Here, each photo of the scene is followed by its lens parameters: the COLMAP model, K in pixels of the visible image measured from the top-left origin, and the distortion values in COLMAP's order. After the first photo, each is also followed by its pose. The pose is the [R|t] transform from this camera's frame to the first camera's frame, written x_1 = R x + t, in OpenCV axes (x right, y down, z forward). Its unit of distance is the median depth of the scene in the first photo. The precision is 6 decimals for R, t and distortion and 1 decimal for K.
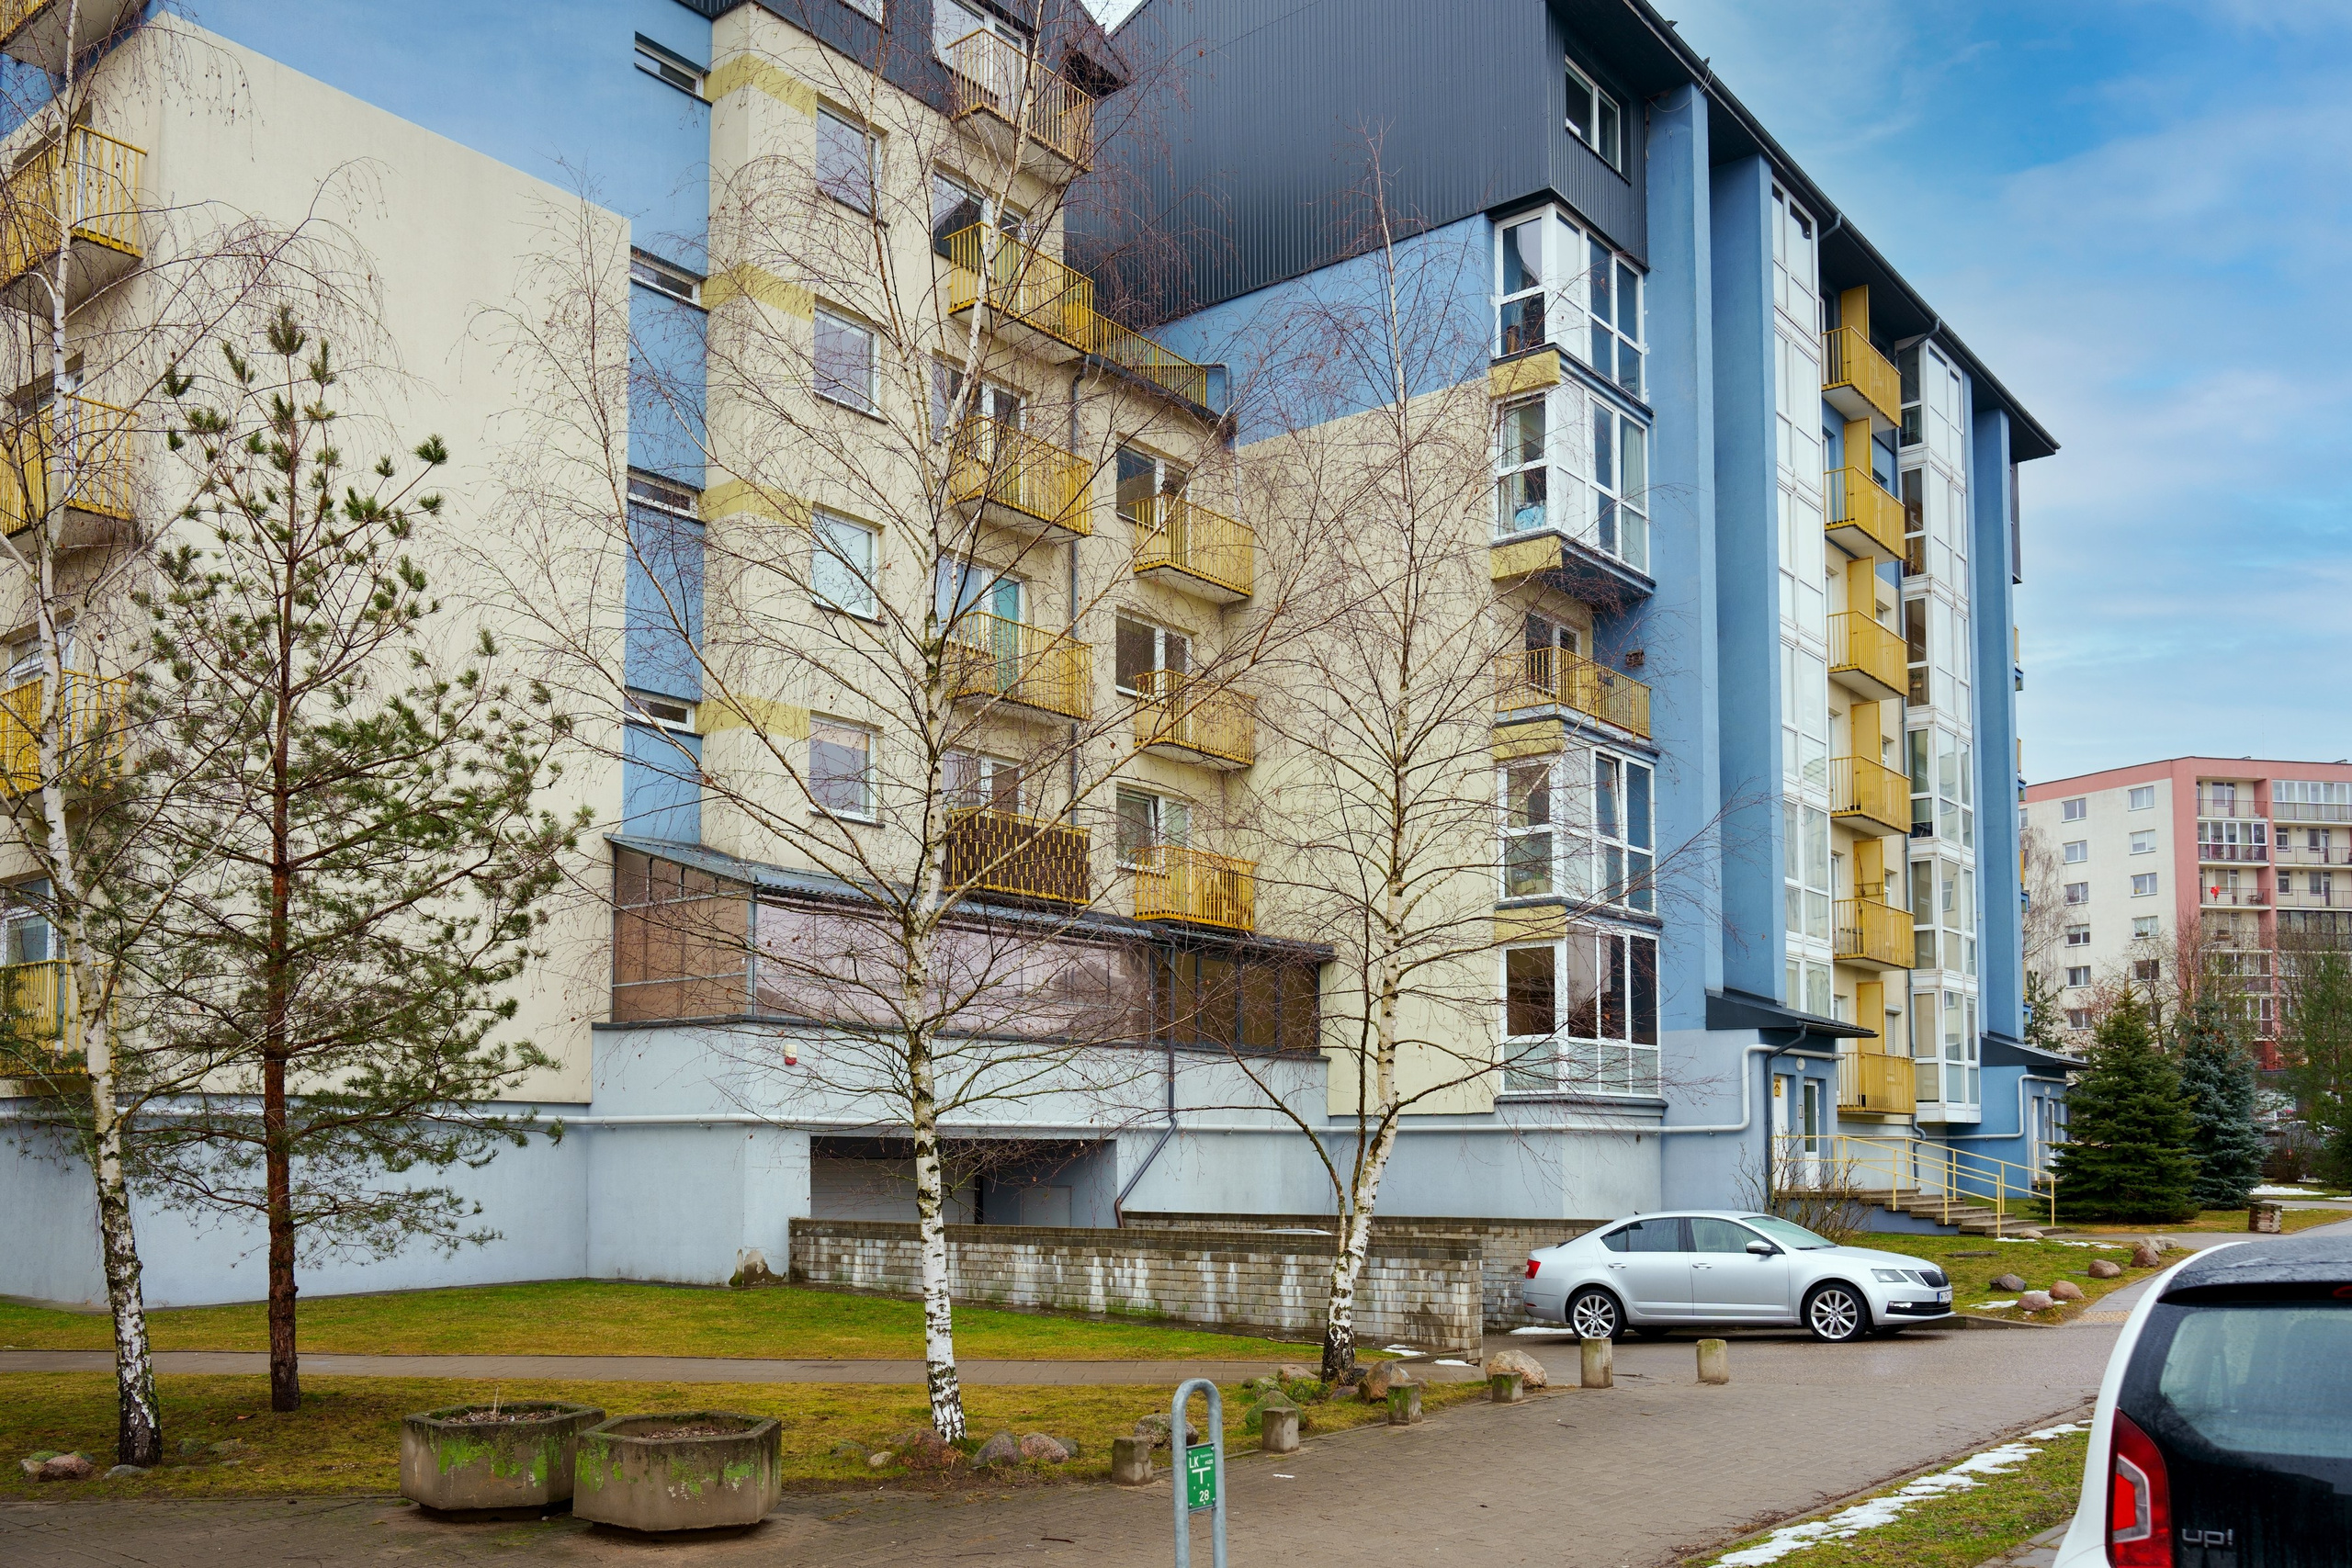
lens RADIAL K [[1923.7, 0, 1175.8], [0, 1923.7, 839.6], [0, 0, 1]] dist [-0.021244, 0.006689]
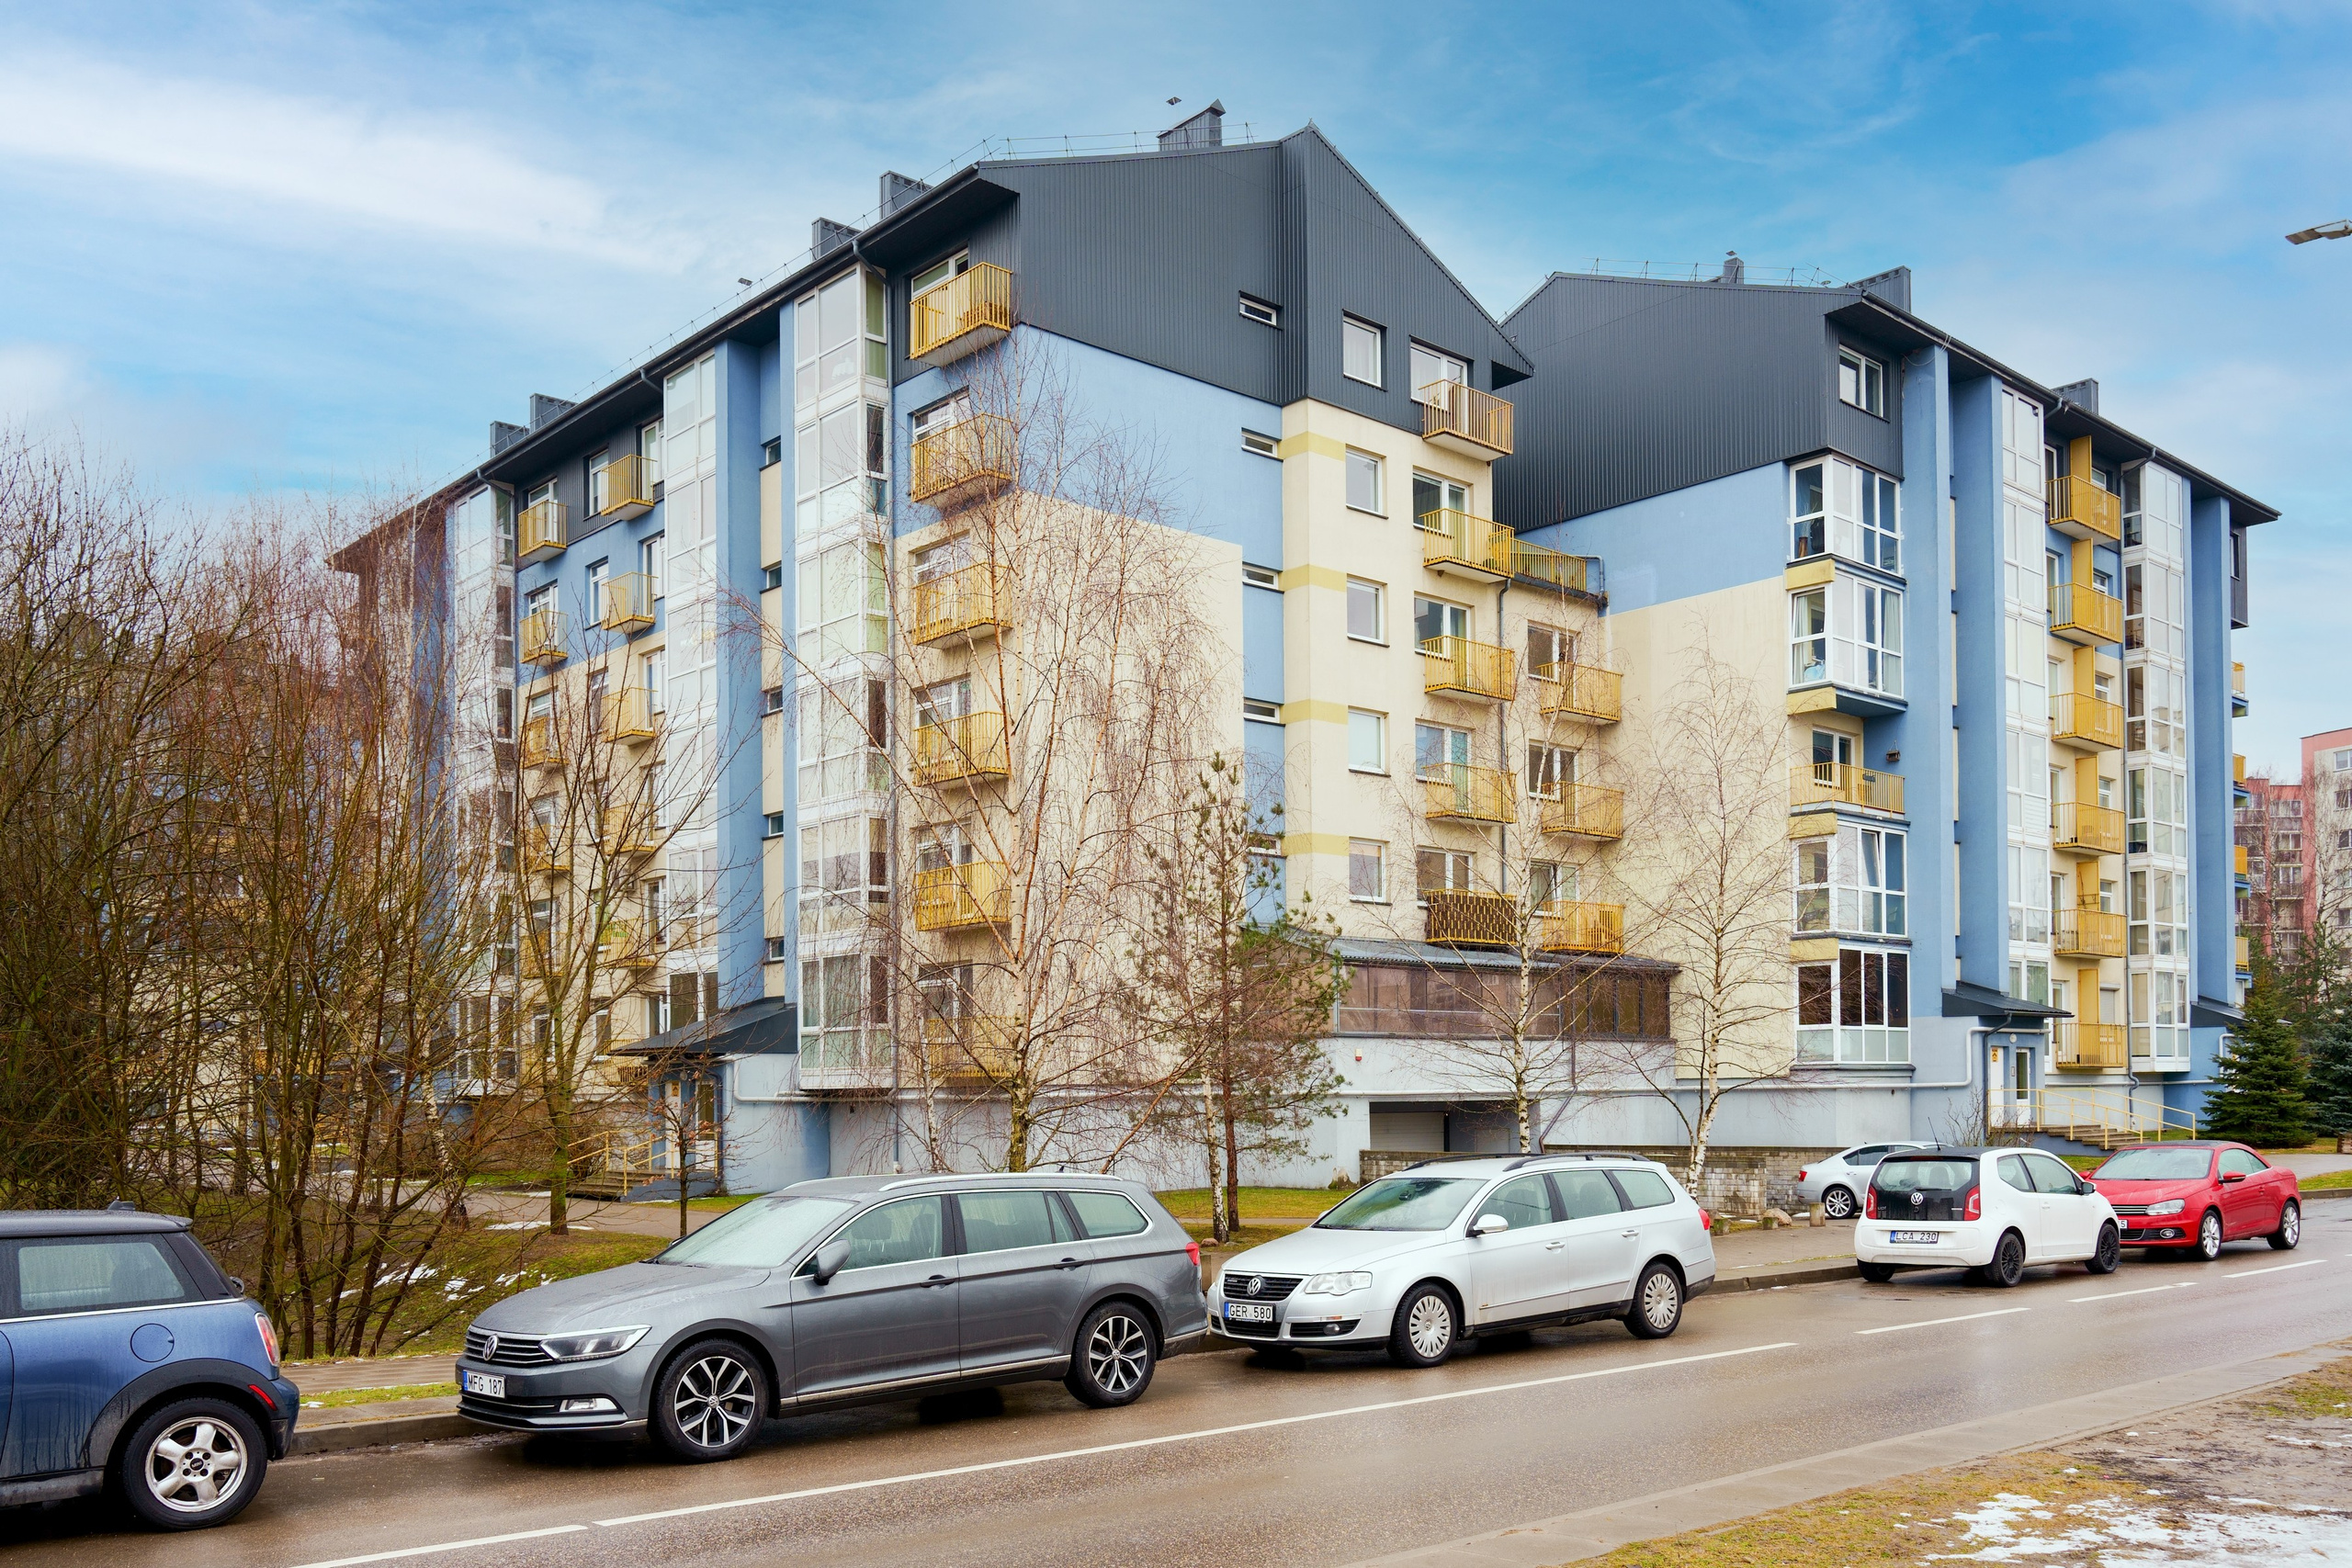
lens RADIAL K [[1896.8, 0, 1328.8], [0, 1896.8, 995.3], [0, 0, 1]] dist [-0.034617, 0.003222]
pose [[0.995353, -0.014459, -0.095199, -0.046380], [0.024998, 0.993566, 0.110465, -0.087163], [0.092989, -0.112332, 0.989310, -0.452133]]
